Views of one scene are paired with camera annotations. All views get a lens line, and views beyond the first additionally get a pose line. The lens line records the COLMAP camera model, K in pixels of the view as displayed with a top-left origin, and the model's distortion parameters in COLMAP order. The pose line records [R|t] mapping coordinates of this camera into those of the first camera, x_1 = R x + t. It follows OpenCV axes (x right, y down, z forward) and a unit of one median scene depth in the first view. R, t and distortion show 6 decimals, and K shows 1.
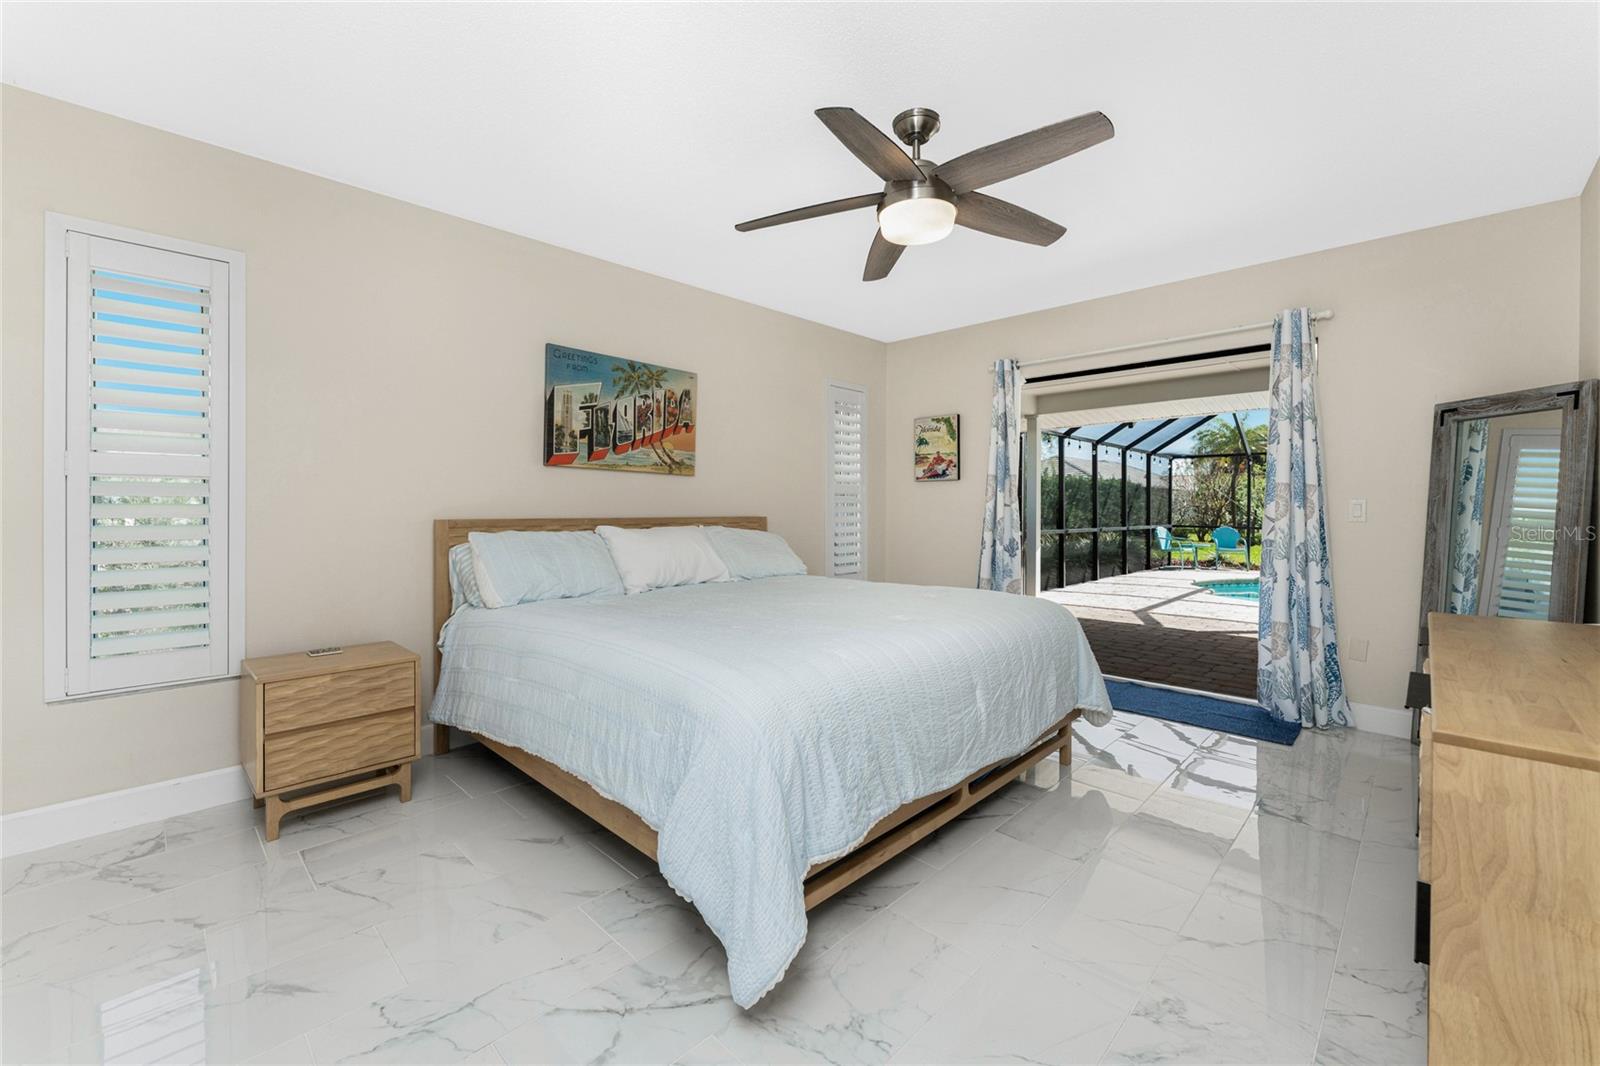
lens RADIAL K [[652.3, 0, 799.3], [0, 652.3, 509.3], [0, 0, 1]] dist [0.000466, 0.000026]
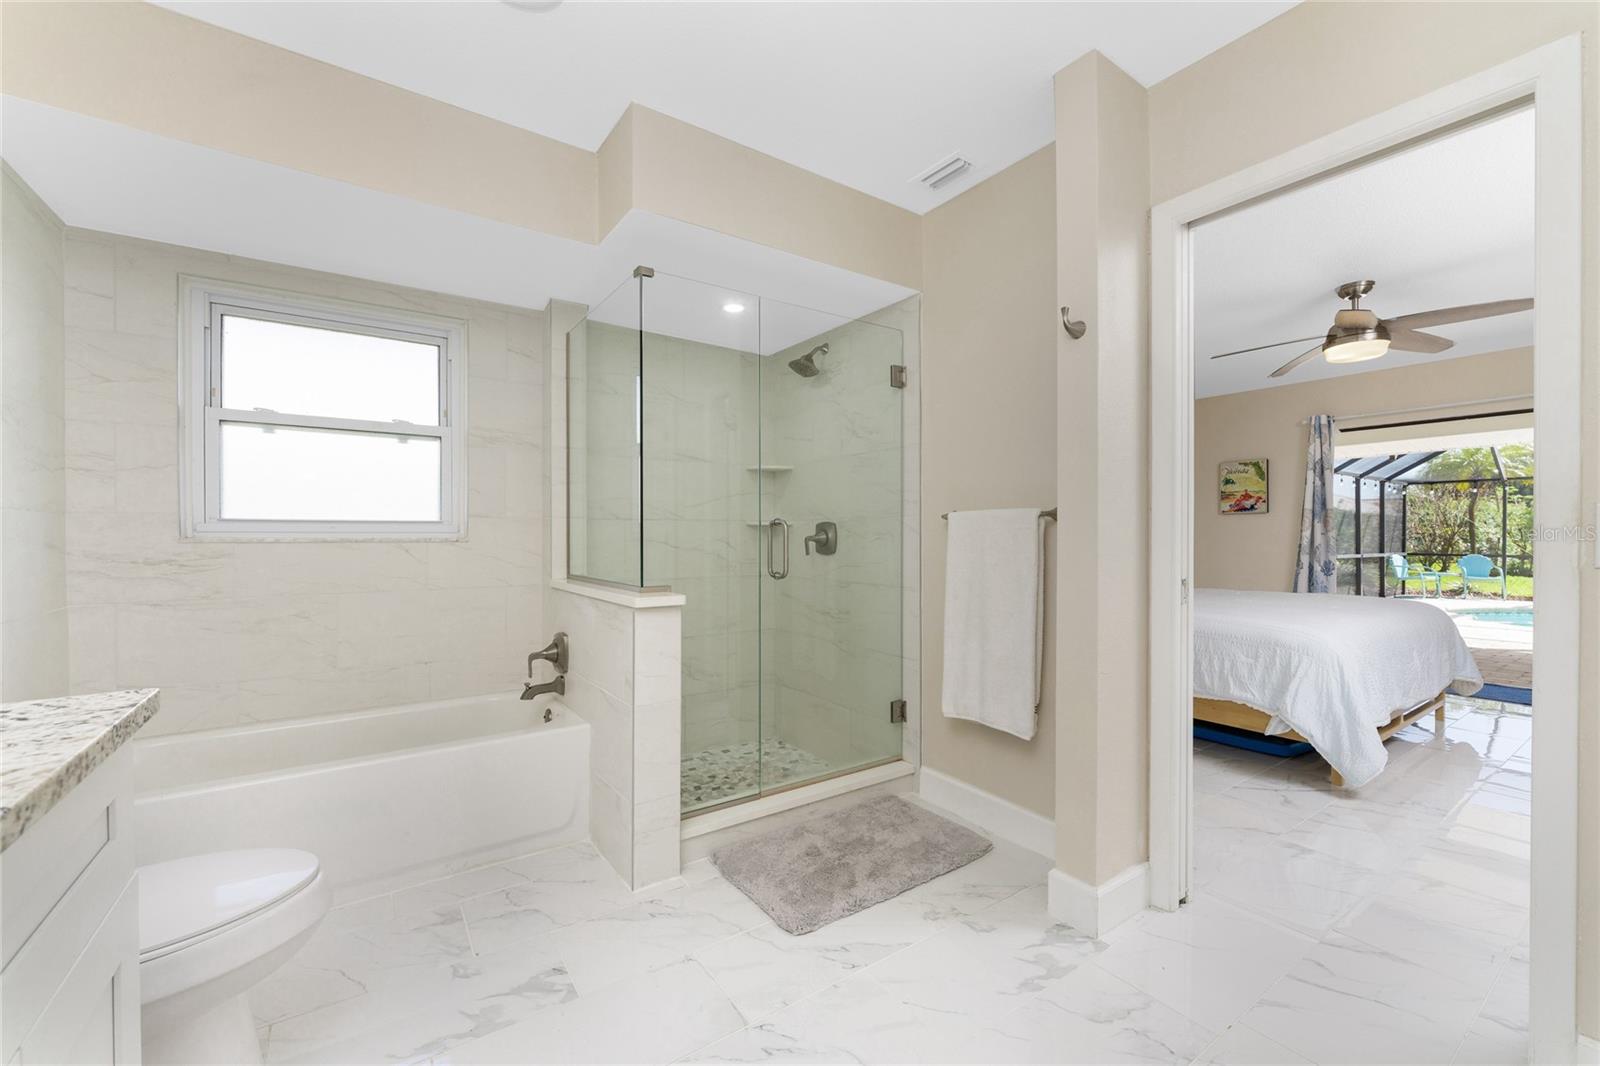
lens RADIAL K [[648.0, 0, 784.2], [0, 648.0, 537.8], [0, 0, 1]] dist [-0.000114, -0.000002]
pose [[0.979732, -0.000902, -0.200312, -0.168352], [0.000971, 0.999999, 0.000246, 0.000170], [0.200311, -0.000435, 0.979732, -0.155389]]
